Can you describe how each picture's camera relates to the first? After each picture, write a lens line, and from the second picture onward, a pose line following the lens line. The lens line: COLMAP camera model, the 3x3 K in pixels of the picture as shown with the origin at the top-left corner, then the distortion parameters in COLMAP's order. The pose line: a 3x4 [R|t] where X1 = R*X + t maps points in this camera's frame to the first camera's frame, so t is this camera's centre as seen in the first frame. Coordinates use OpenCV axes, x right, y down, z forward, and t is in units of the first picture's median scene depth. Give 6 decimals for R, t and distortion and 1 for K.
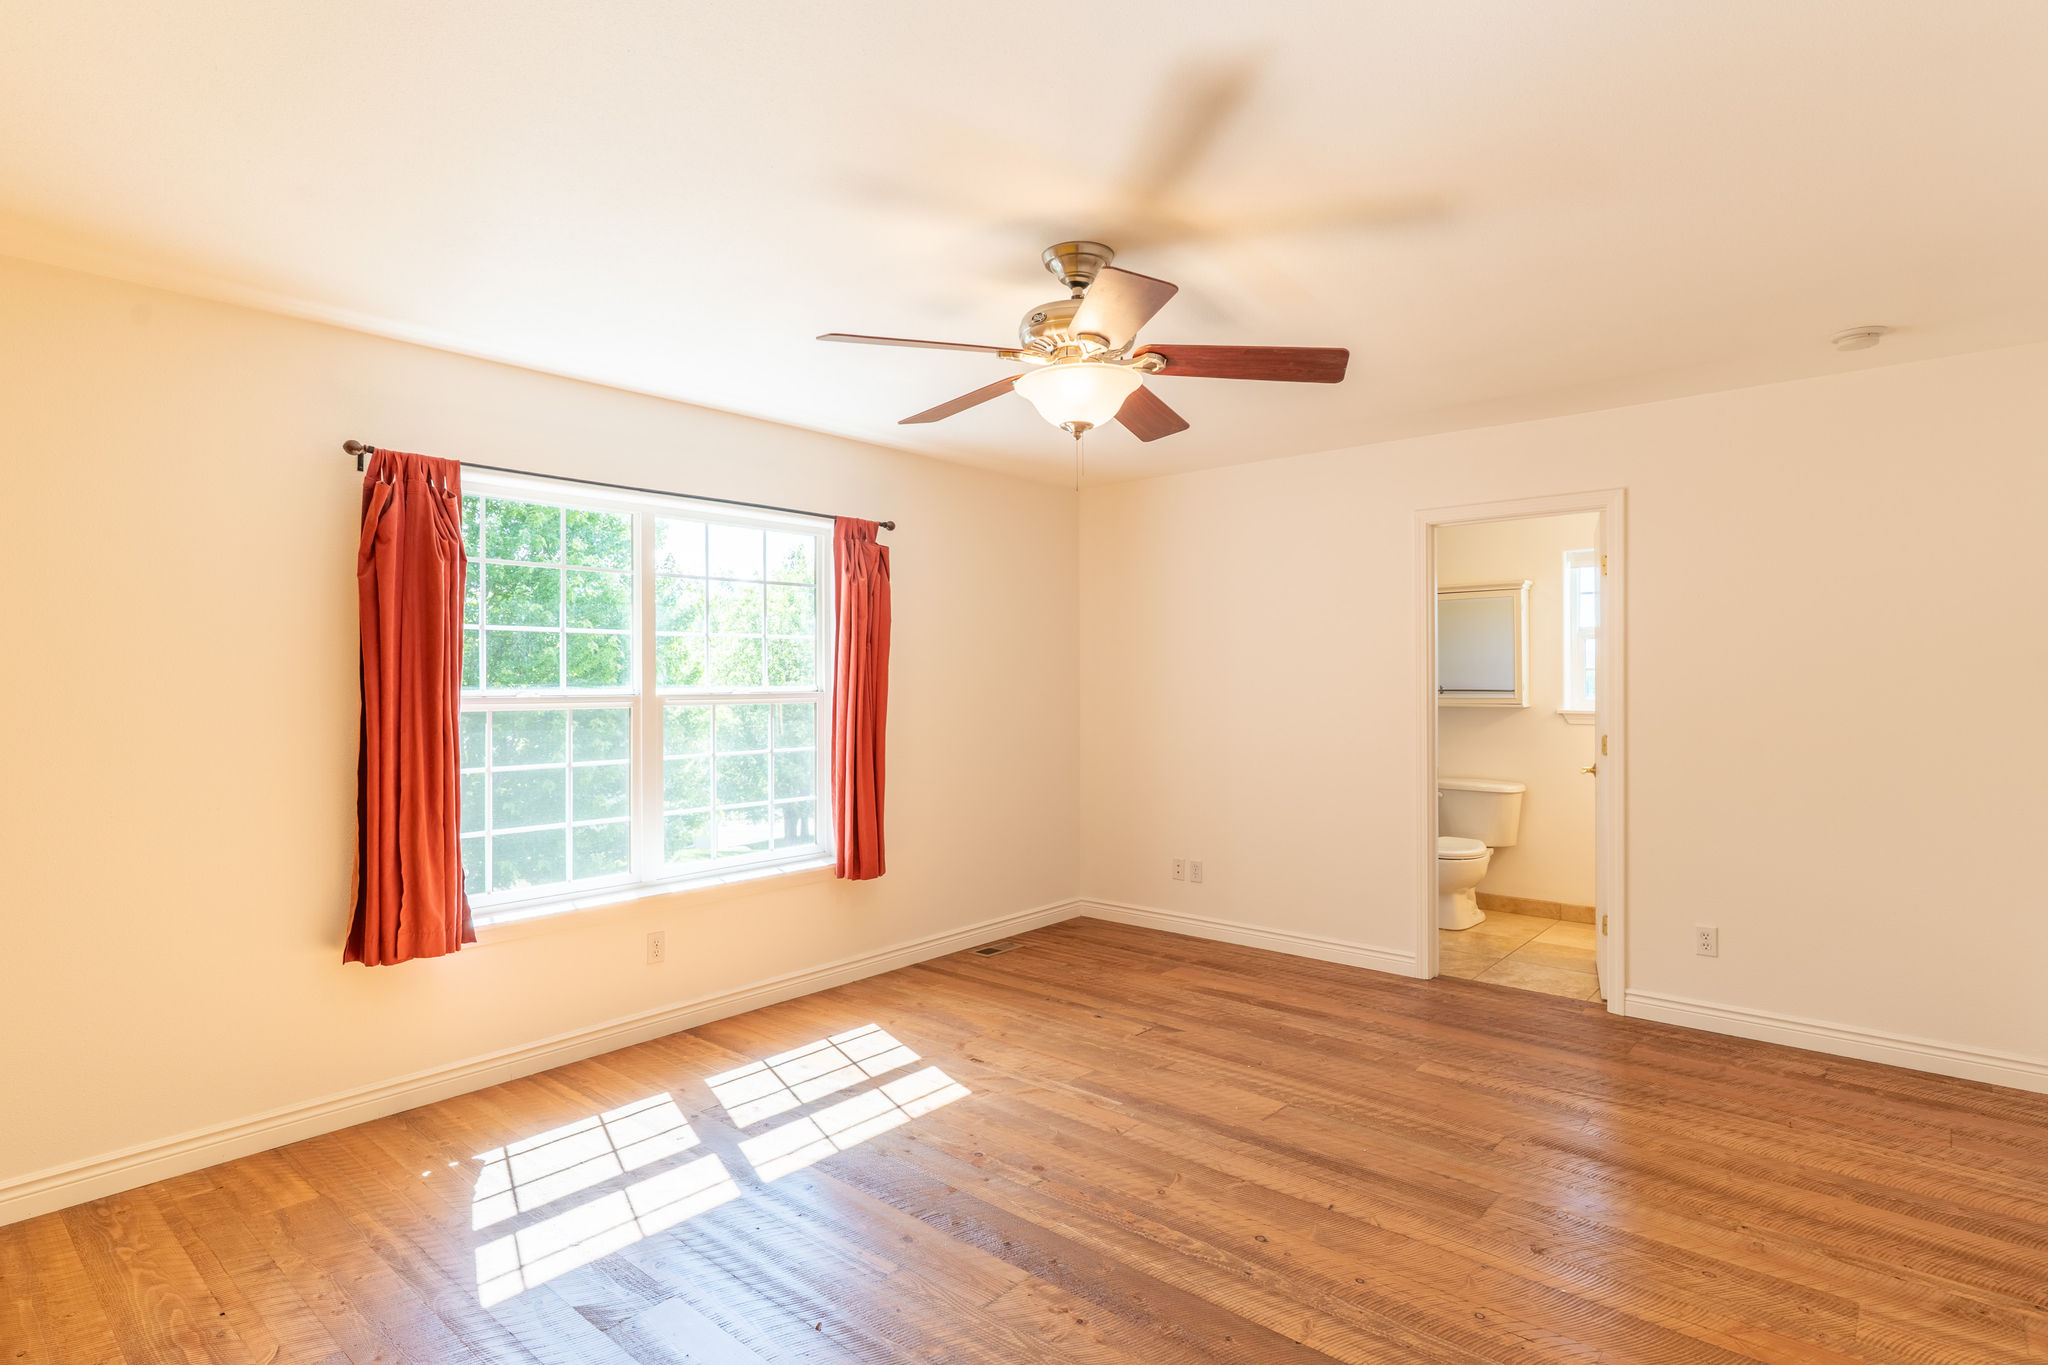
lens RADIAL K [[1051.3, 0, 1022.4], [0, 1051.3, 677.8], [0, 0, 1]] dist [0.006206, 0.000215]
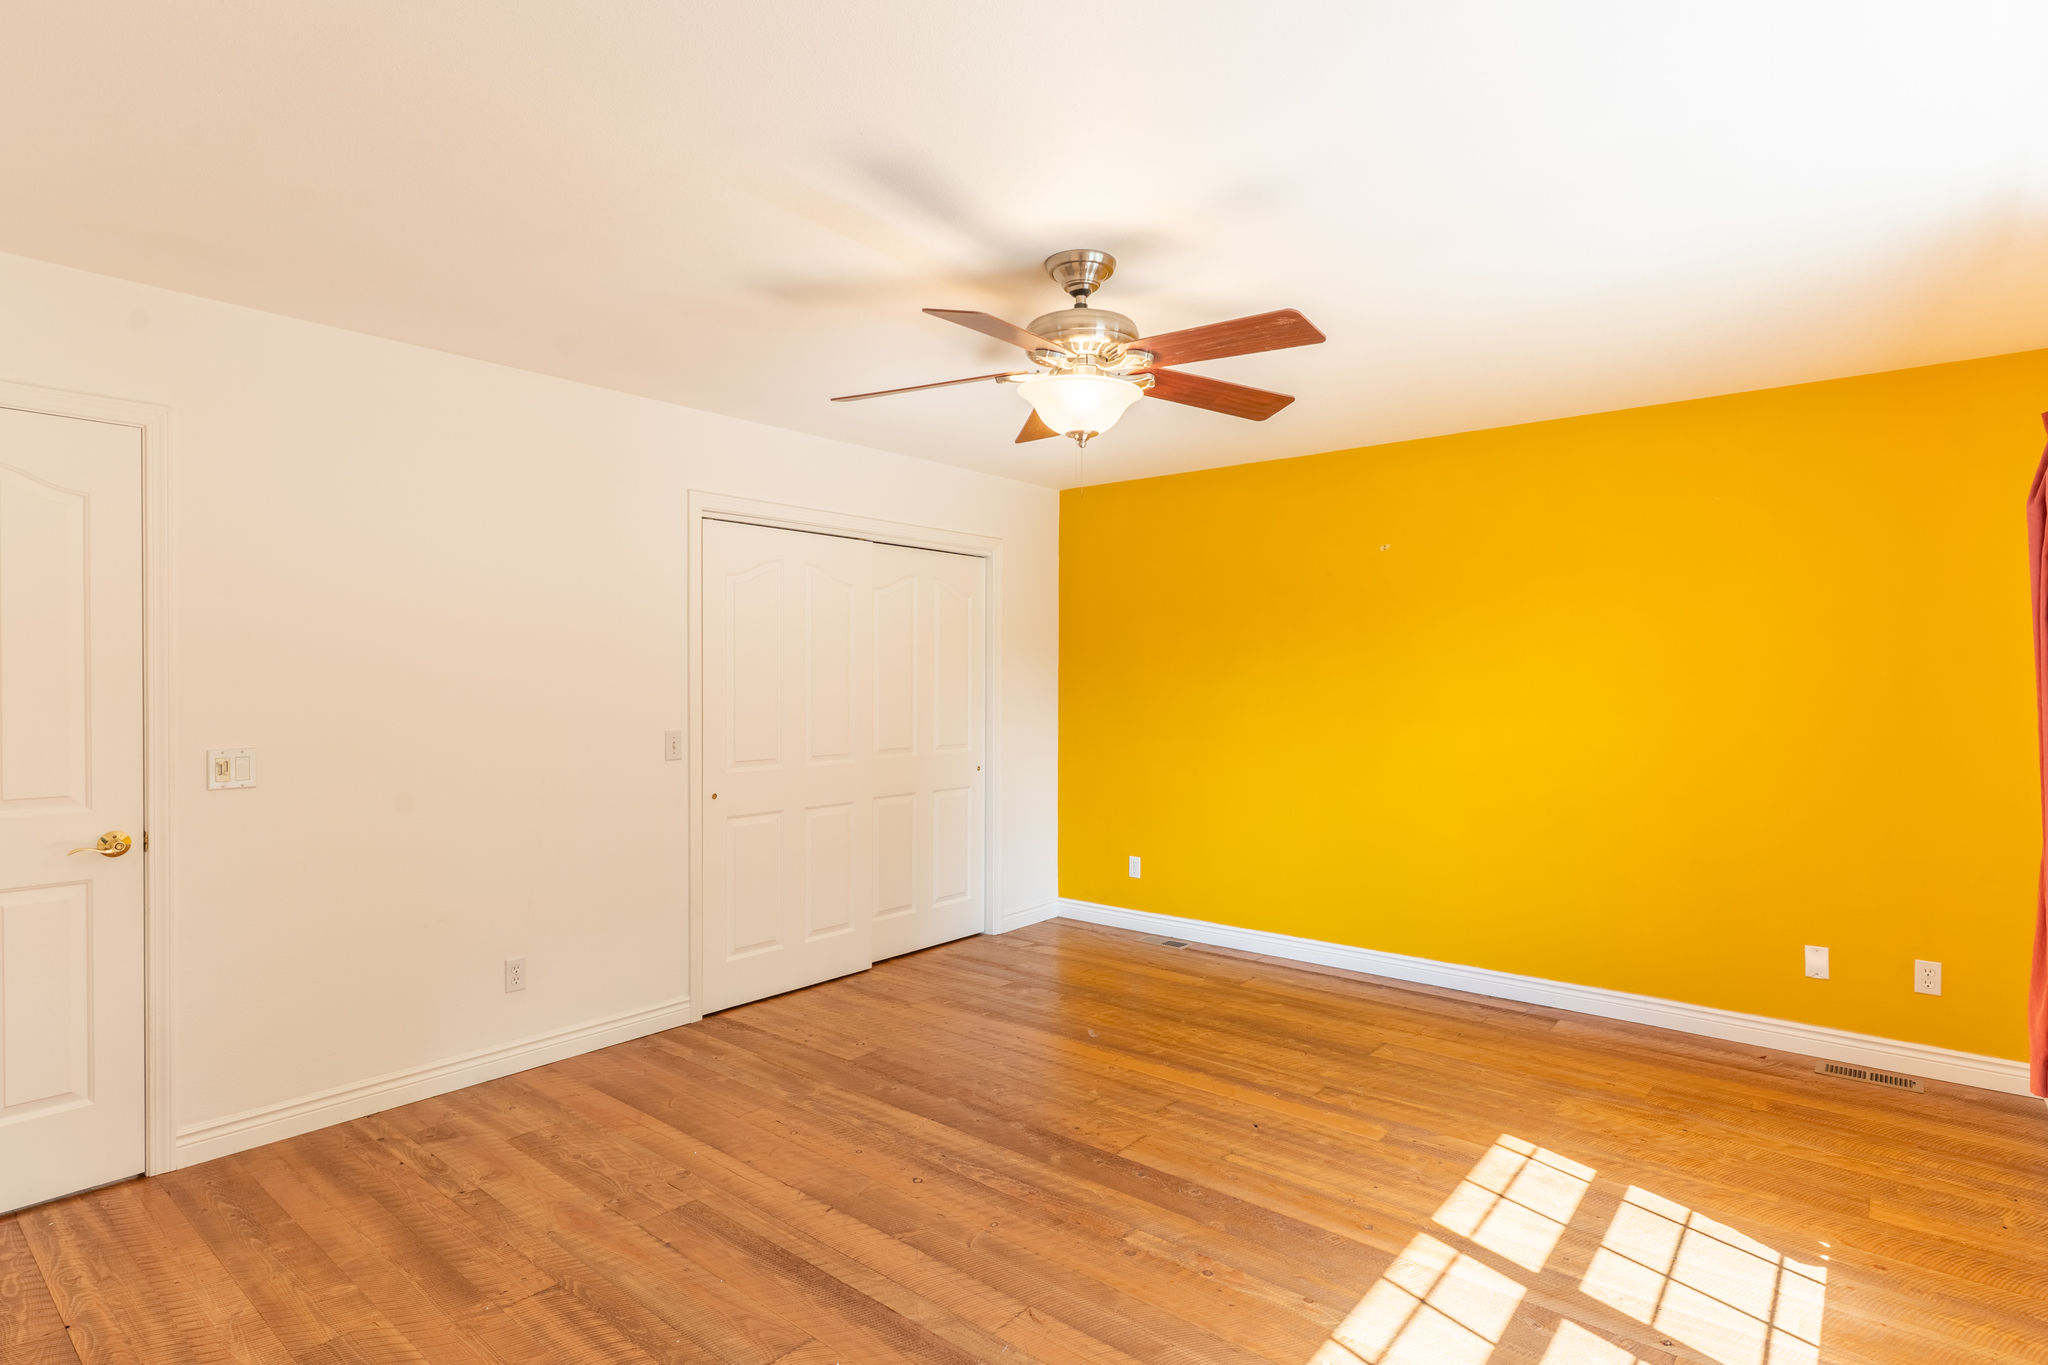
lens RADIAL K [[1051.3, 0, 1017.6], [0, 1051.3, 681.7], [0, 0, 1]] dist [0.006206, 0.000215]
pose [[-0.999905, 0.002094, -0.013634, 0.122337], [0.002007, 0.999977, 0.006427, -0.006044], [0.013647, 0.006399, -0.999886, 1.936125]]
